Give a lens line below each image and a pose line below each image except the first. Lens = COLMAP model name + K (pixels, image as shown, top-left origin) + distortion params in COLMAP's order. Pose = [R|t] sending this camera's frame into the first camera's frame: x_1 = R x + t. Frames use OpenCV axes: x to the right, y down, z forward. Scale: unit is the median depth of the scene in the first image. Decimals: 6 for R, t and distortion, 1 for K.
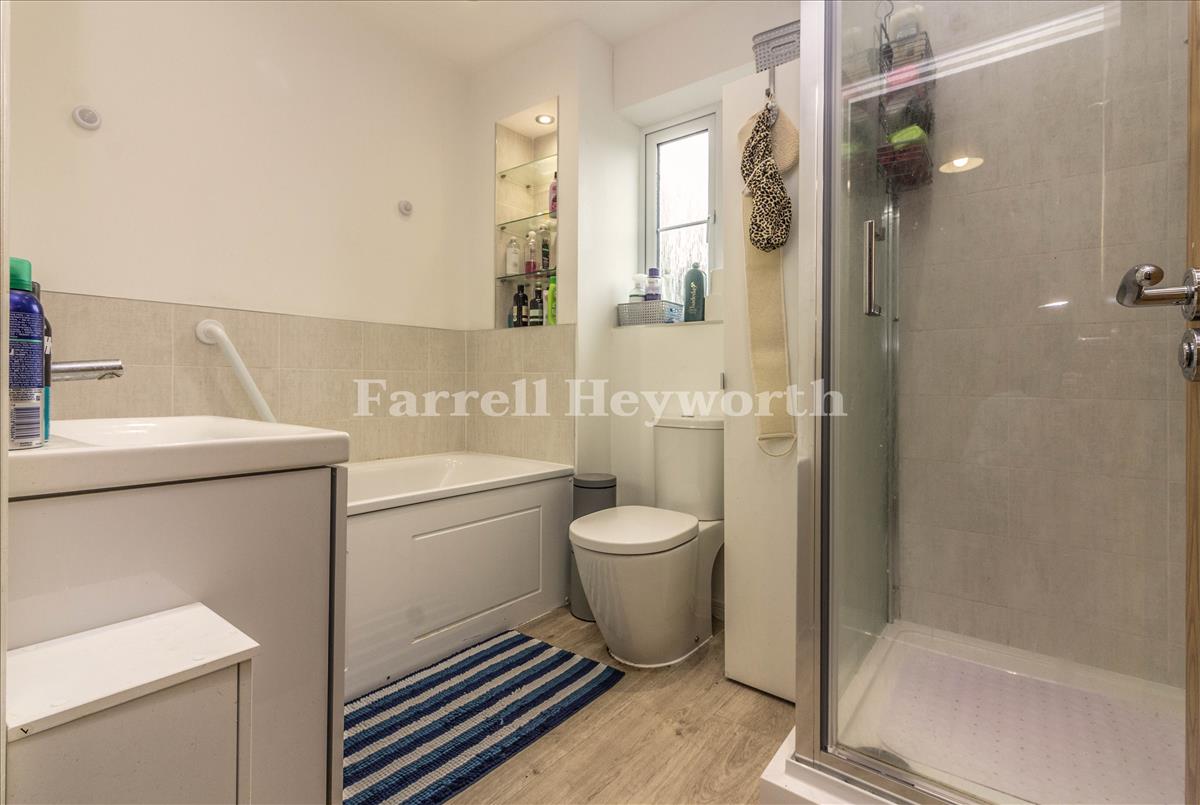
lens RADIAL K [[553.9, 0, 612.7], [0, 553.9, 367.9], [0, 0, 1]] dist [0.000010, 0.000646]
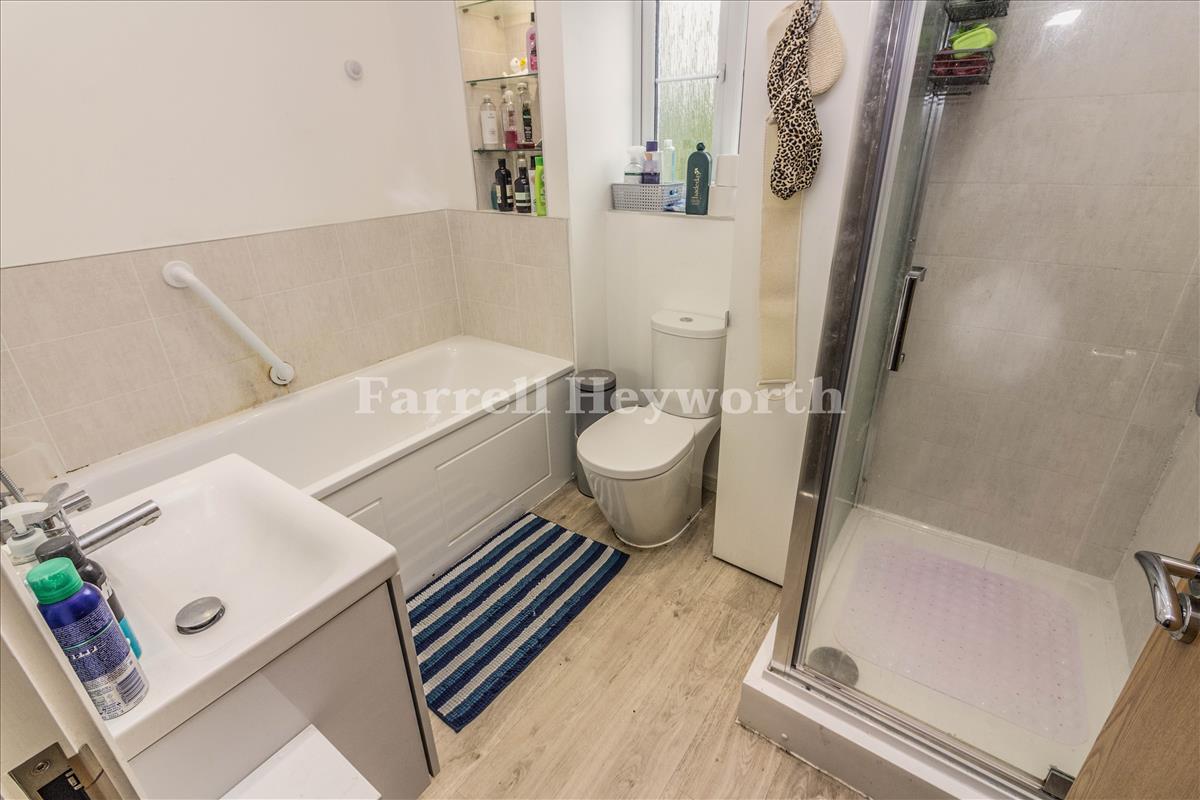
lens RADIAL K [[553.9, 0, 610.2], [0, 553.9, 367.7], [0, 0, 1]] dist [0.000010, 0.000646]
pose [[0.999227, -0.030494, 0.024808, -0.035306], [0.017716, 0.912678, 0.408296, -0.292032], [-0.035092, -0.407541, 0.912512, 0.069216]]
